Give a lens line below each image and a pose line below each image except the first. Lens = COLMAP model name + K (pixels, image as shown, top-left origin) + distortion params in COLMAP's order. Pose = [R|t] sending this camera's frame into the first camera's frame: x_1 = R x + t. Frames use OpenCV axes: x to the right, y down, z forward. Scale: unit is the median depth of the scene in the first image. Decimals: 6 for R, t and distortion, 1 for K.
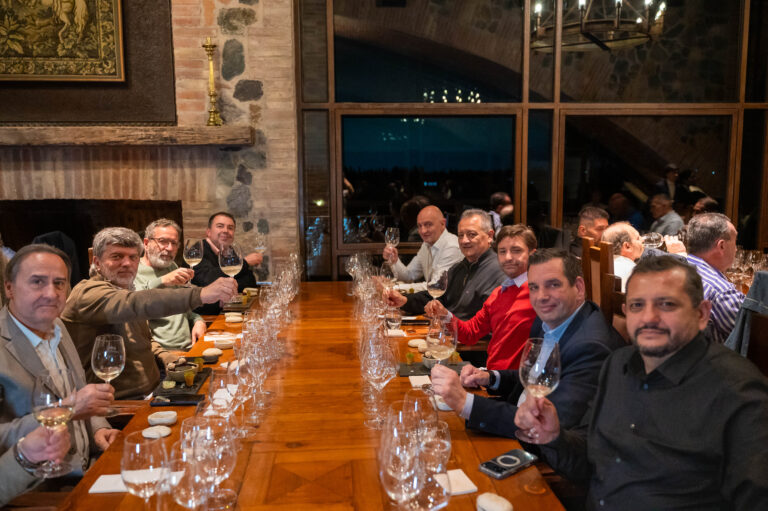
lens RADIAL K [[631.9, 0, 378.7], [0, 631.9, 256.9], [0, 0, 1]] dist [0.003114, -0.006393]
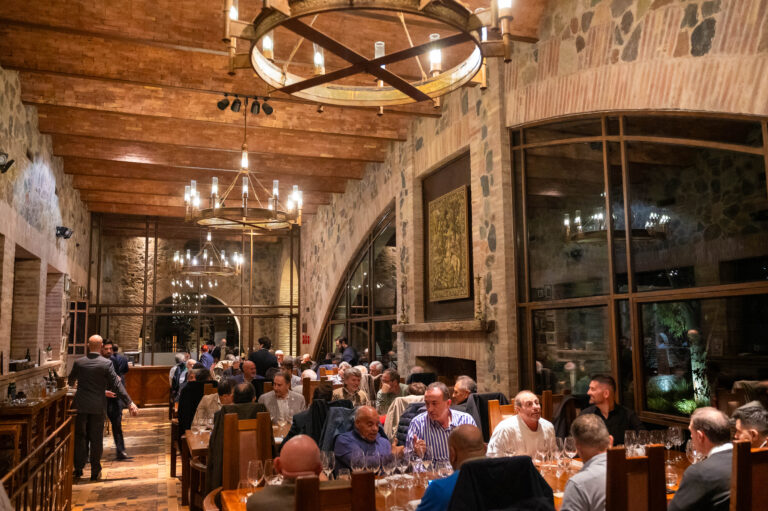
lens RADIAL K [[637.4, 0, 383.9], [0, 637.4, 260.9], [0, 0, 1]] dist [0.000635, -0.004294]
pose [[0.262471, -0.105811, -0.959121, 1.438156], [-0.119976, 0.982678, -0.141243, -0.081828], [0.957452, 0.152143, 0.245230, 0.261295]]
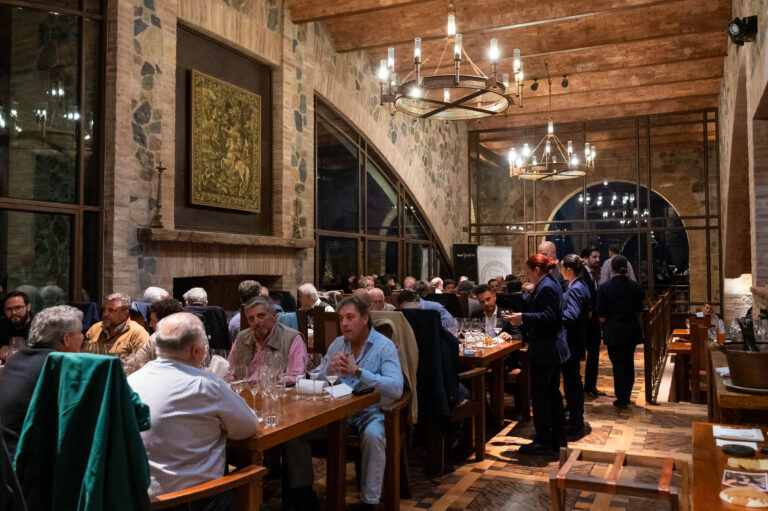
lens RADIAL K [[664.9, 0, 402.5], [0, 664.9, 239.4], [0, 0, 1]] dist [0.009522, -0.013840]
pose [[0.468030, 0.044650, 0.882584, -1.986346], [0.118172, 0.986591, -0.112577, 0.076169], [-0.875776, 0.156986, 0.456478, -0.271806]]
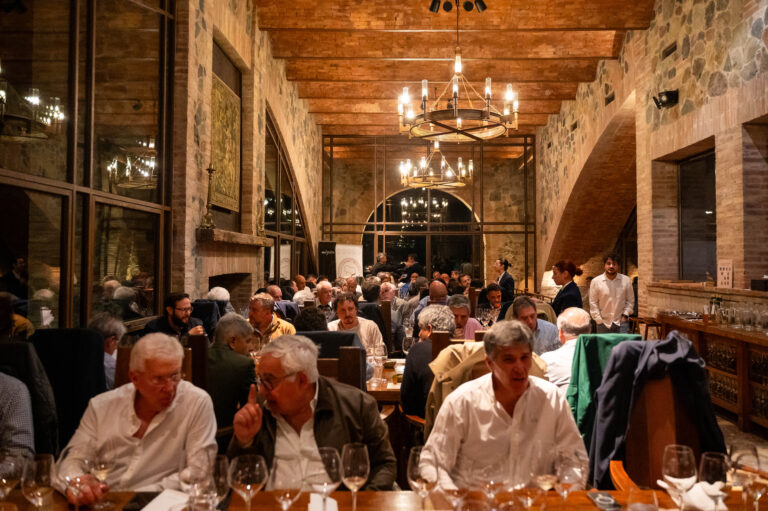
lens RADIAL K [[670.1, 0, 399.1], [0, 670.1, 233.8], [0, 0, 1]] dist [0.002292, -0.011716]
pose [[0.067034, 0.049025, 0.996546, -2.450448], [0.131336, 0.989668, -0.057521, -0.029975], [-0.989069, 0.134738, 0.059902, 0.400979]]
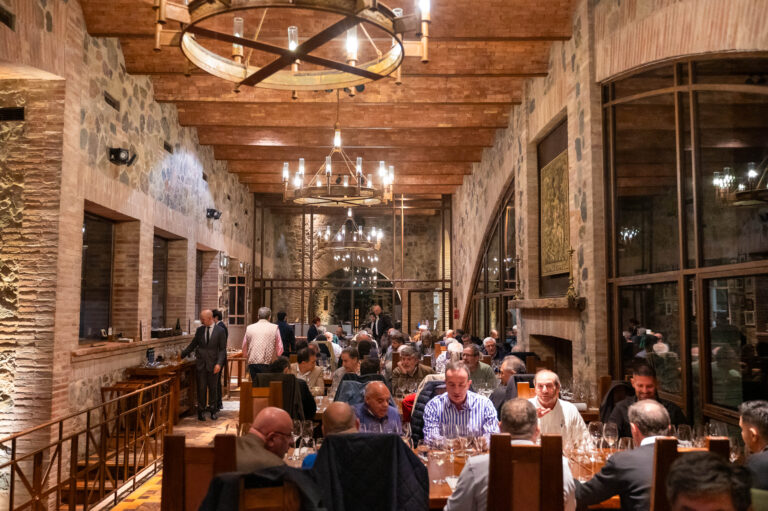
lens RADIAL K [[666.3, 0, 362.9], [0, 666.3, 256.4], [0, 0, 1]] dist [0.003279, -0.010878]
pose [[-0.075390, -0.071634, -0.994578, 1.530877], [-0.136553, 0.988761, -0.060864, -0.129971], [0.987760, 0.131224, -0.084324, 0.588157]]
